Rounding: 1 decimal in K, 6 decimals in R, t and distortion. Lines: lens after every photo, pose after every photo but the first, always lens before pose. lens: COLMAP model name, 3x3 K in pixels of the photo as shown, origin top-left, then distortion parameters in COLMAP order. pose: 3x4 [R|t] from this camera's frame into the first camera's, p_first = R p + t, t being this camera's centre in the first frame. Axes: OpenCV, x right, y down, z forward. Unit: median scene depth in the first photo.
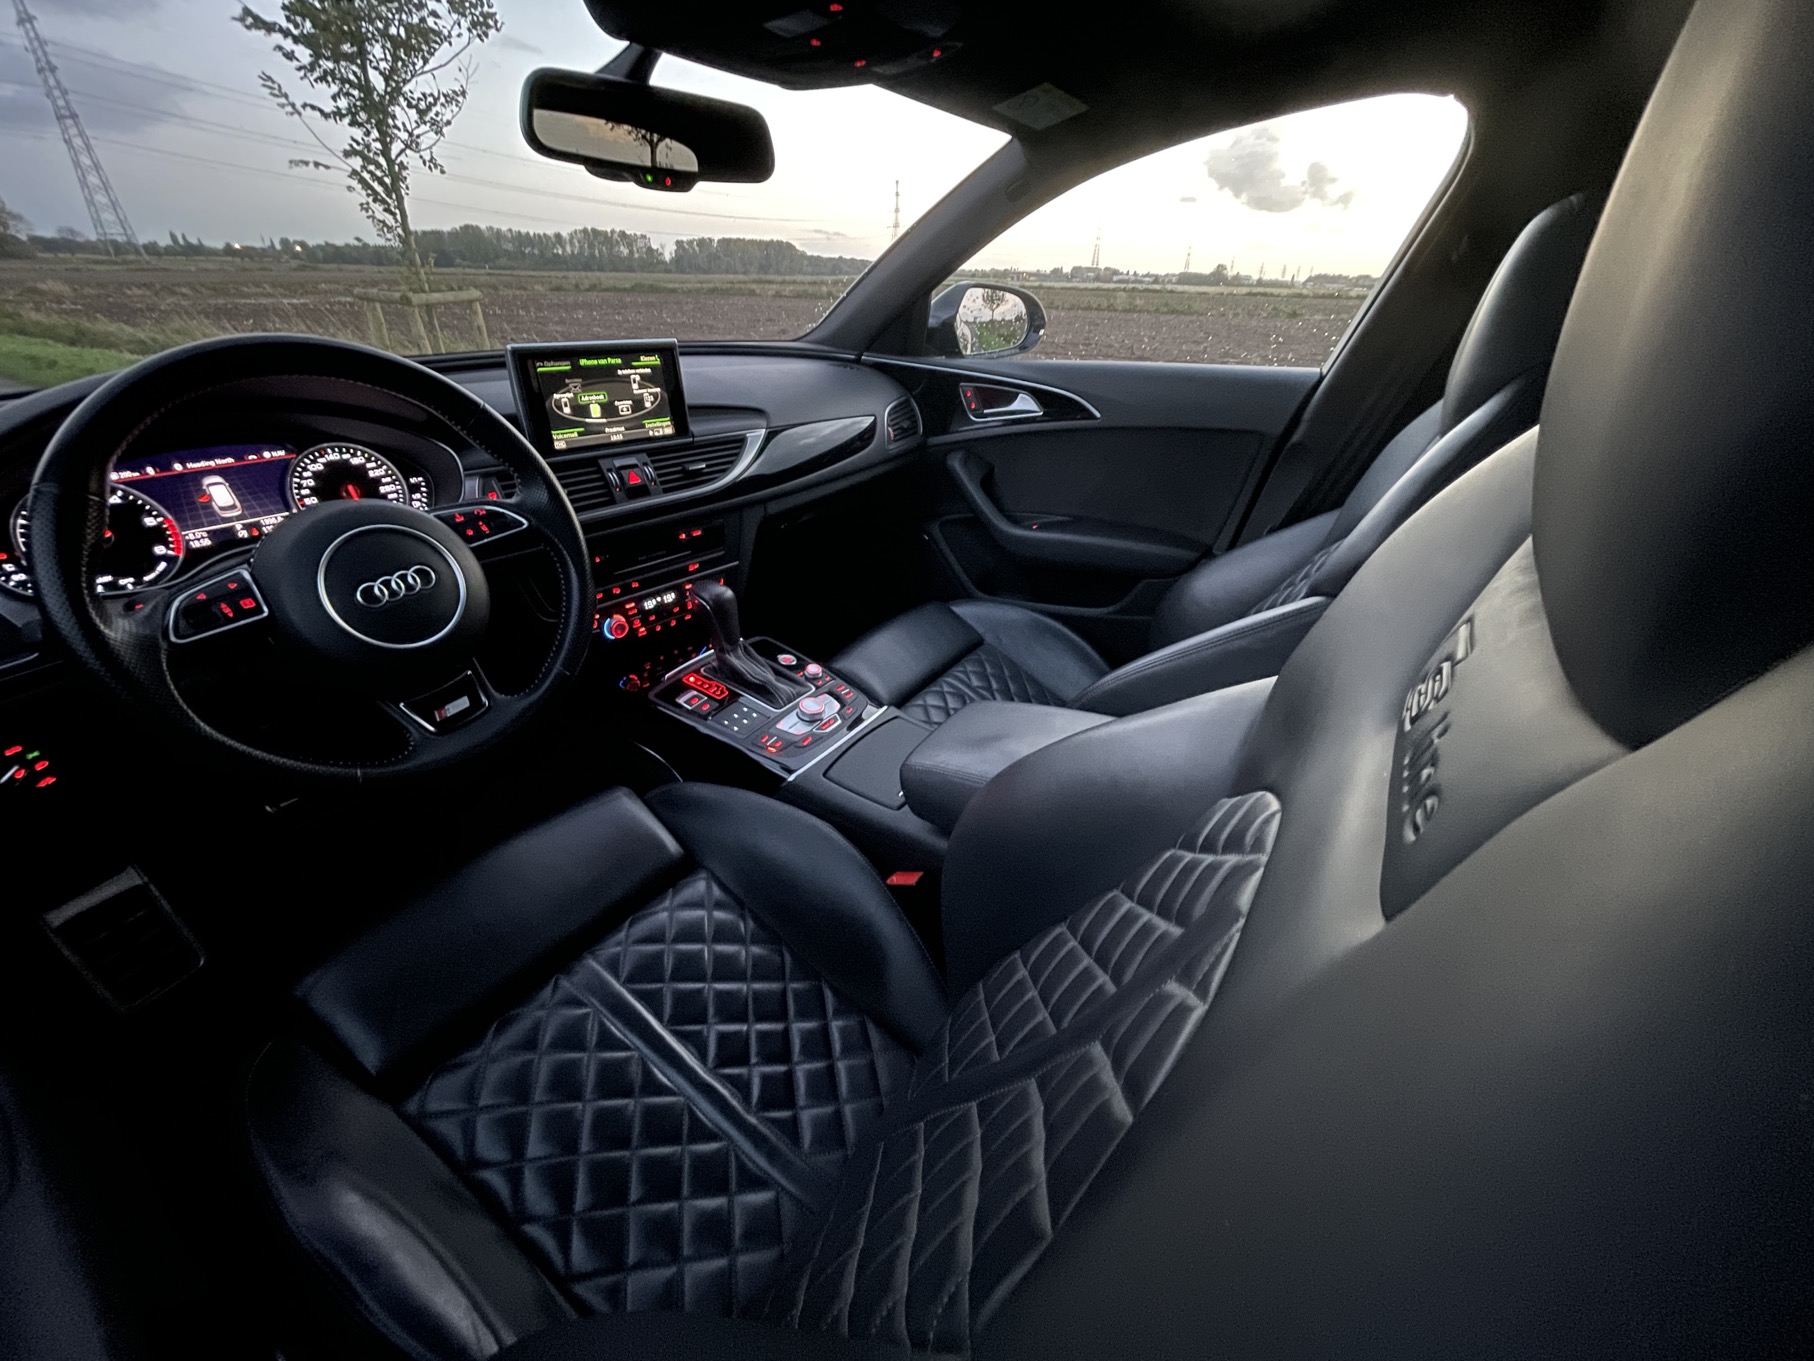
lens RADIAL K [[732.5, 0, 902.0], [0, 732.5, 678.1], [0, 0, 1]] dist [-0.001679, -0.000424]
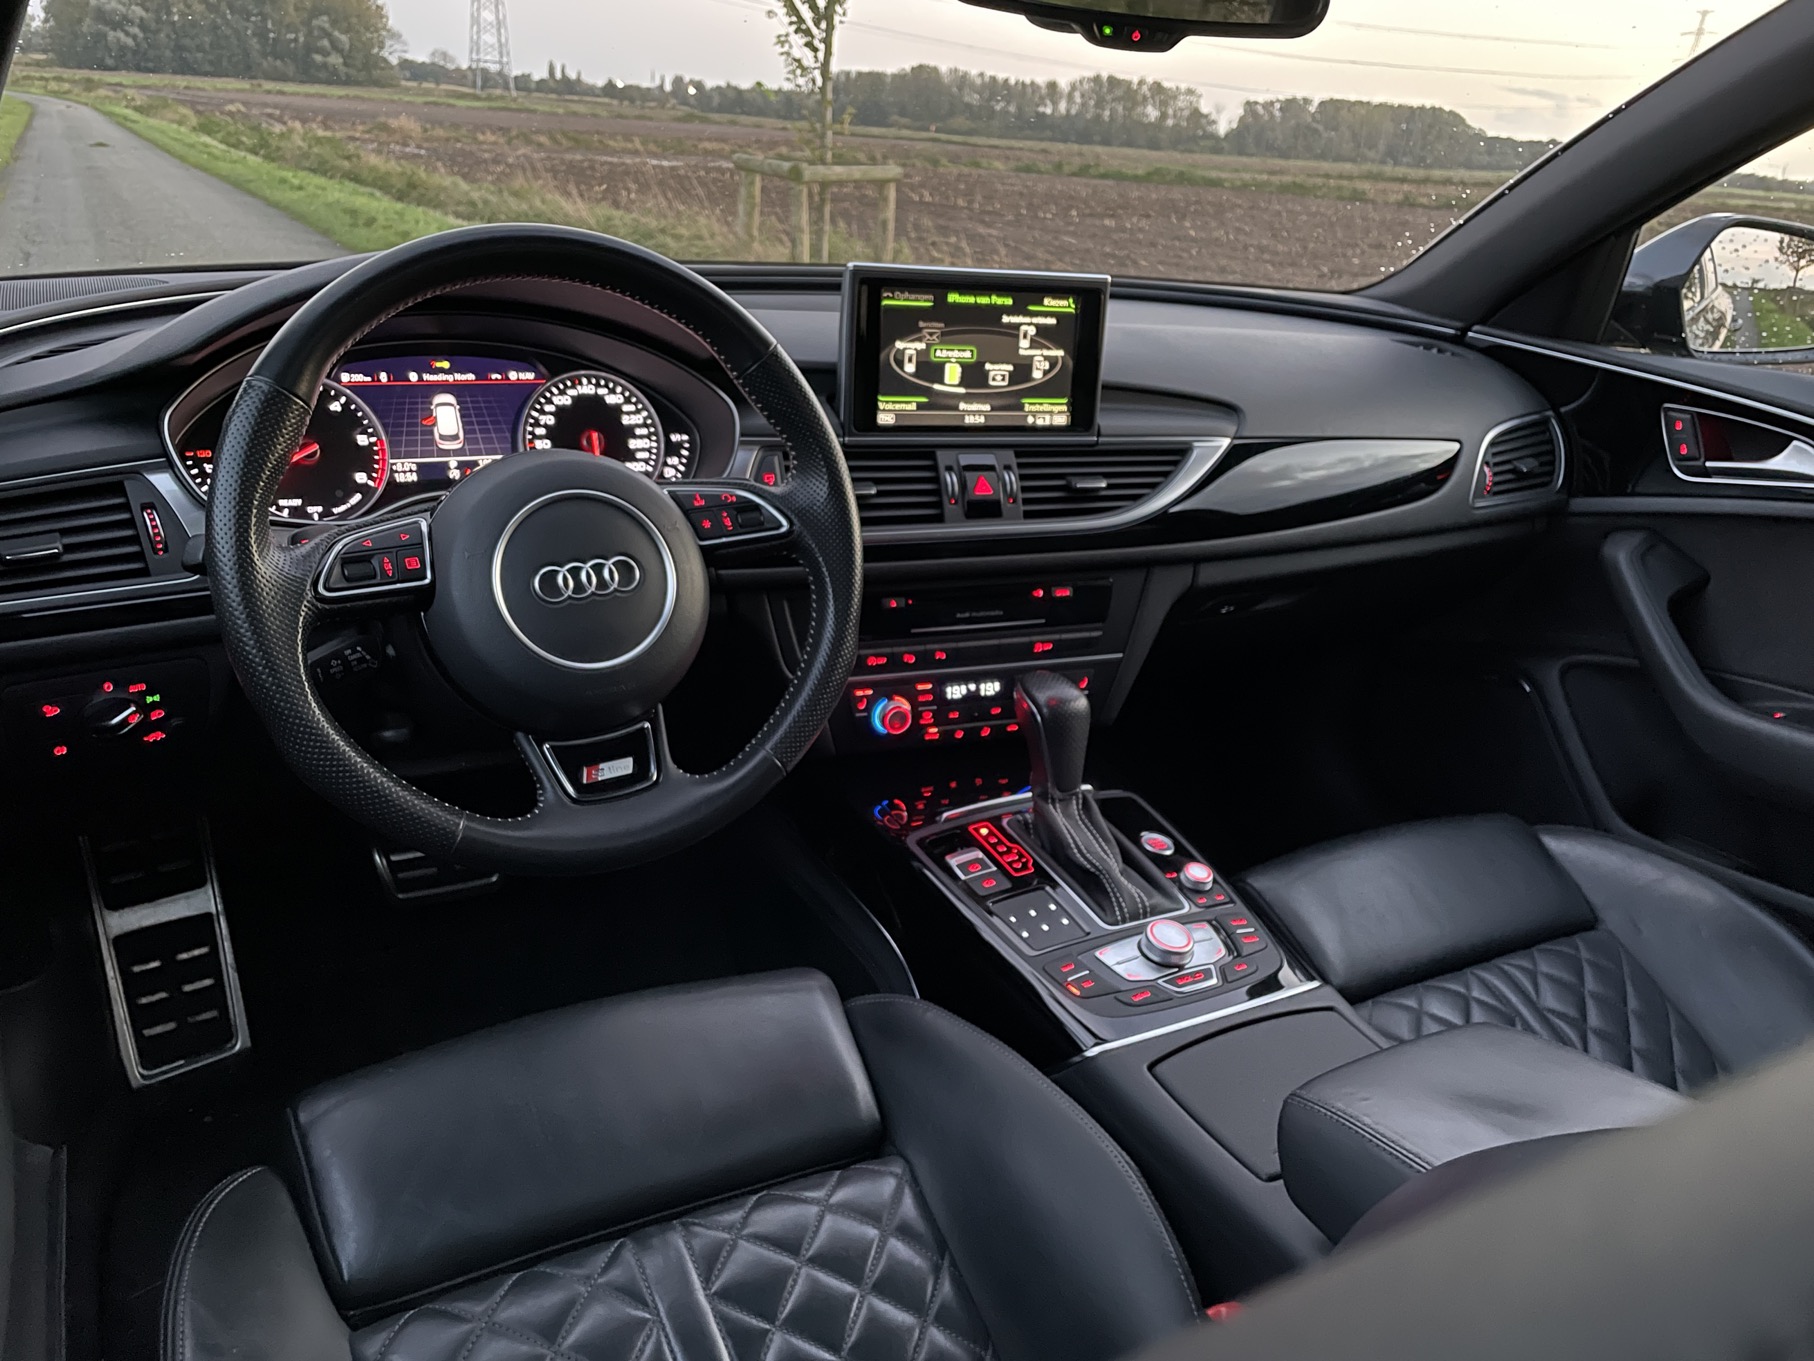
lens RADIAL K [[1384.5, 0, 890.9], [0, 1384.5, 684.1], [0, 0, 1]] dist [0.070629, -0.089292]
pose [[0.882687, 0.212274, -0.419290, 0.080031], [-0.270444, 0.959083, -0.083784, 0.001379], [0.384348, 0.187350, 0.903978, -0.035849]]
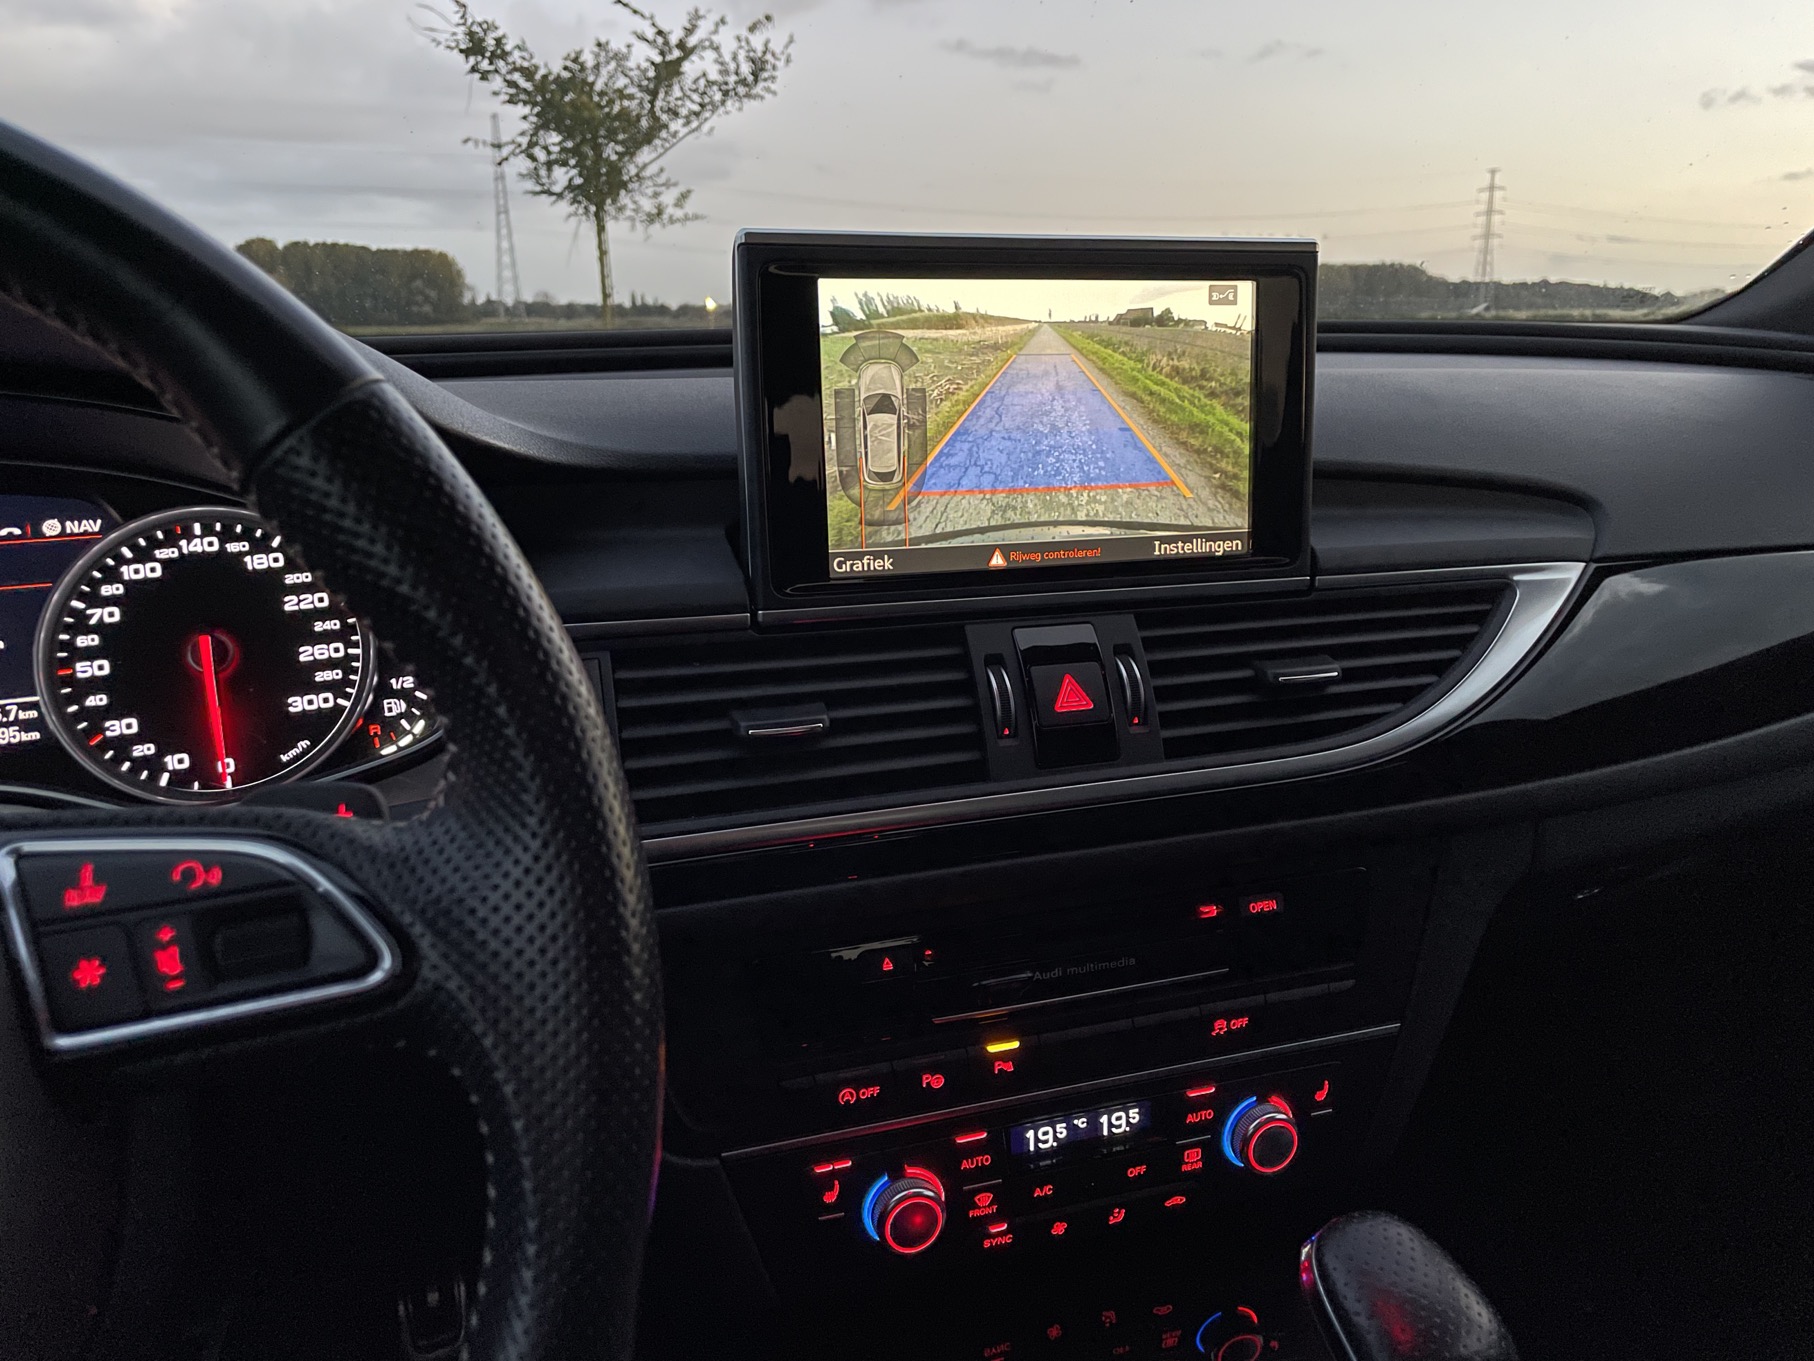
lens RADIAL K [[1393.6, 0, 900.1], [0, 1393.6, 672.5], [0, 0, 1]] dist [0.055059, -0.020628]
pose [[0.843256, 0.109777, -0.526183, -0.136887], [-0.233645, 0.956464, -0.174891, -0.165981], [0.484076, 0.270418, 0.832192, 0.503478]]
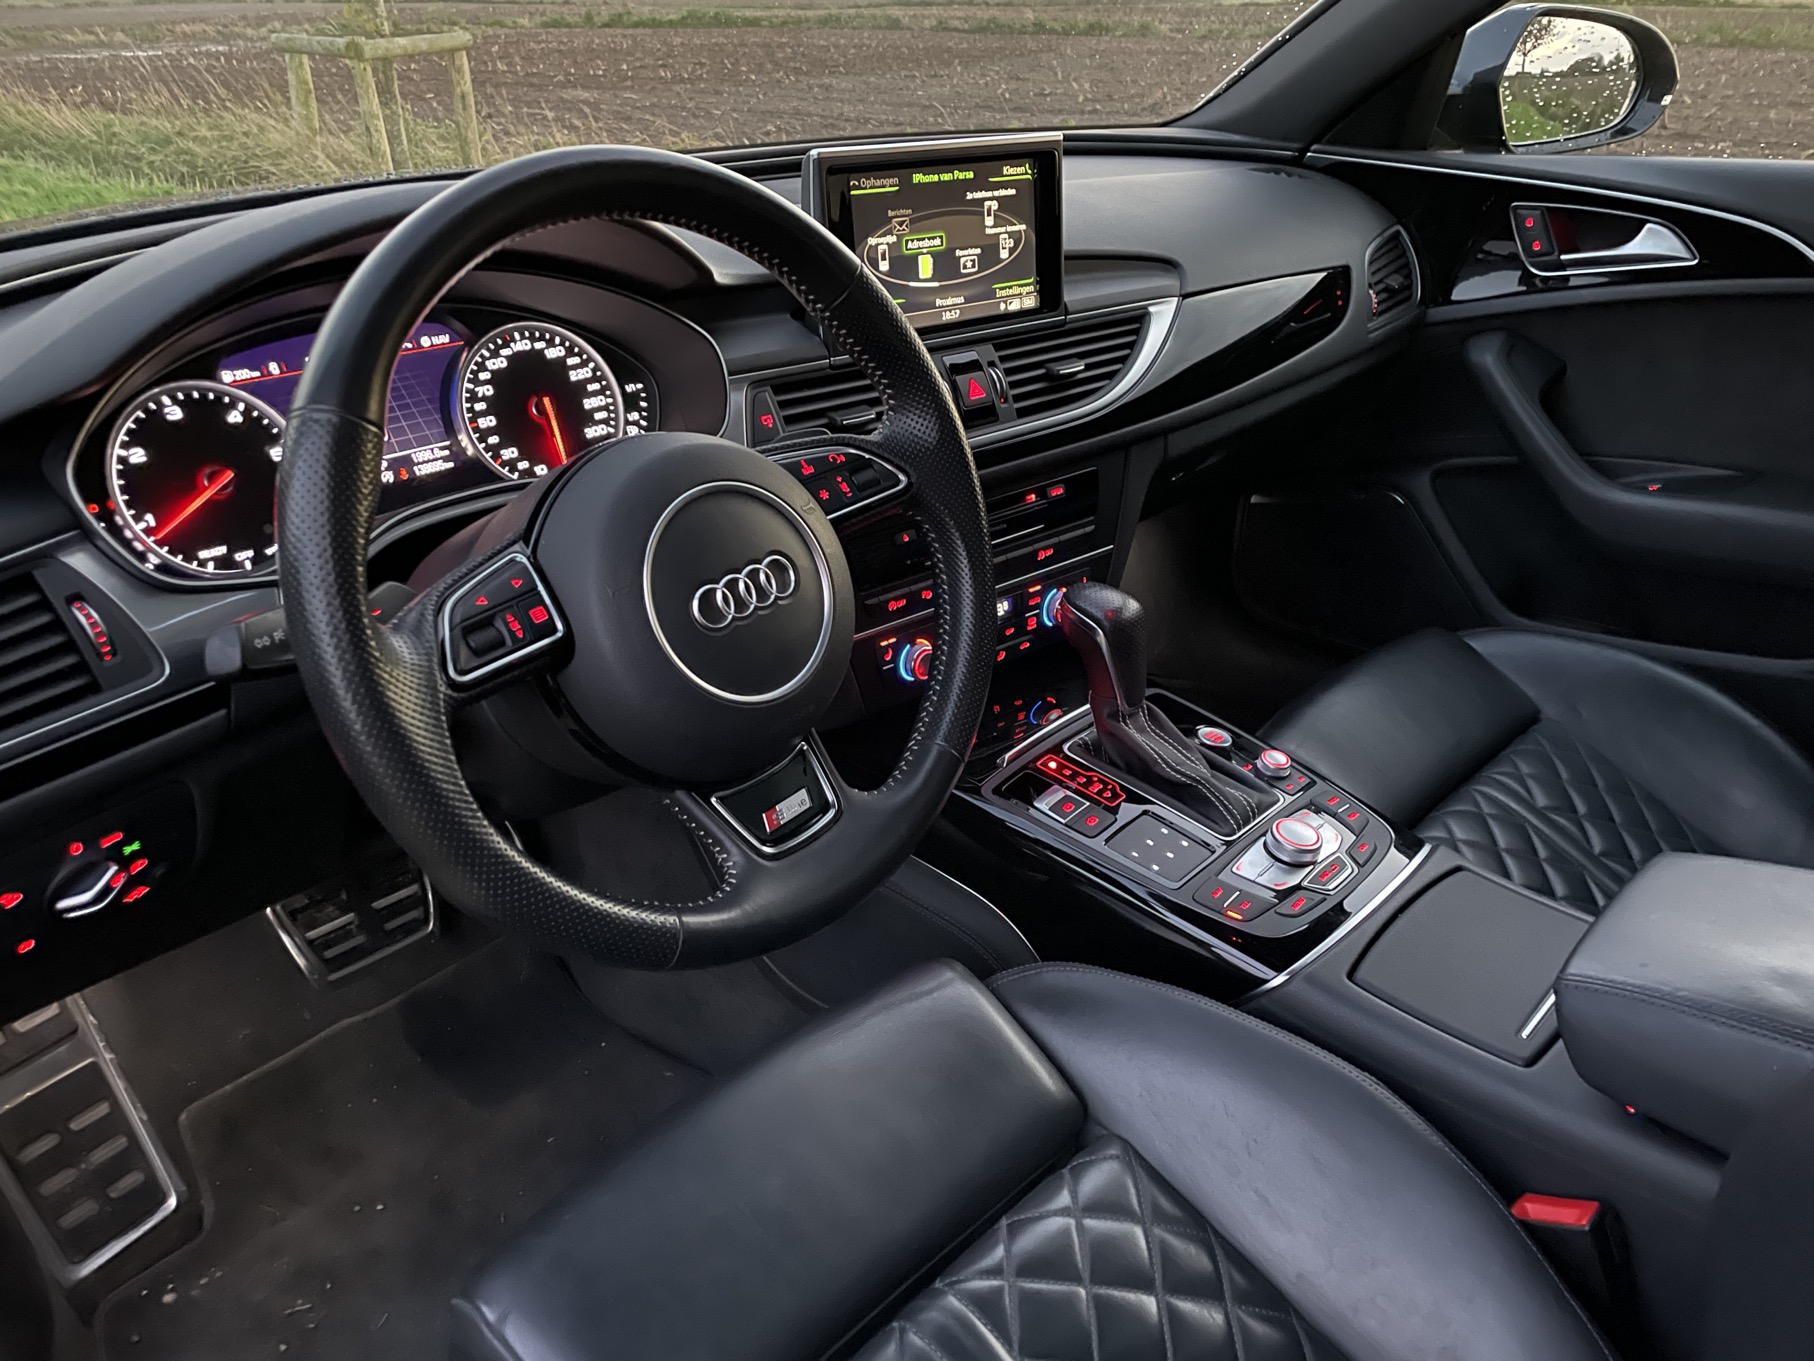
lens RADIAL K [[1384.5, 0, 898.8], [0, 1384.5, 683.9], [0, 0, 1]] dist [0.070629, -0.089292]
pose [[0.984527, 0.054737, -0.166464, -0.228506], [-0.061604, 0.997438, -0.036365, -0.013588], [0.164047, 0.046057, 0.985377, -0.013220]]
